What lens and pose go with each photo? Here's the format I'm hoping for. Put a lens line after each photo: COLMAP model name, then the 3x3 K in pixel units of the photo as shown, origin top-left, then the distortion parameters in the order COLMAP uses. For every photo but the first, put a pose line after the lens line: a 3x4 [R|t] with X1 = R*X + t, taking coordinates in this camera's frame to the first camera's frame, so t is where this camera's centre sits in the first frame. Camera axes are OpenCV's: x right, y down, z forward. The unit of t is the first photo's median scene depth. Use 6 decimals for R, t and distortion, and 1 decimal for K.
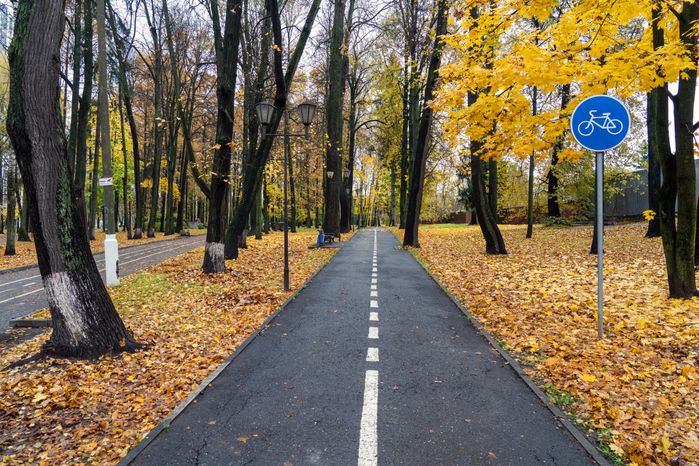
lens RADIAL K [[484.8, 0, 349.6], [0, 484.8, 232.8], [0, 0, 1]] dist [-0.004279, -0.001273]
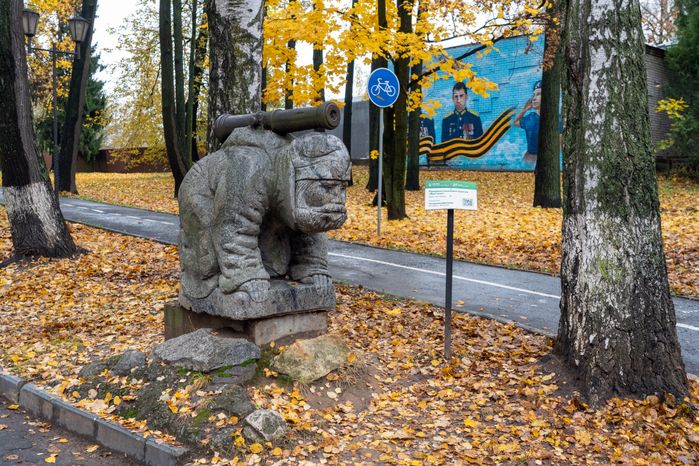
lens RADIAL K [[766.0, 0, 349.3], [0, 766.0, 232.9], [0, 0, 1]] dist [0.006938, 0.000000]
pose [[0.772039, -0.029163, 0.634906, -1.044205], [-0.005009, 0.998637, 0.051960, 0.091897], [-0.635555, -0.043295, 0.770840, -0.737259]]
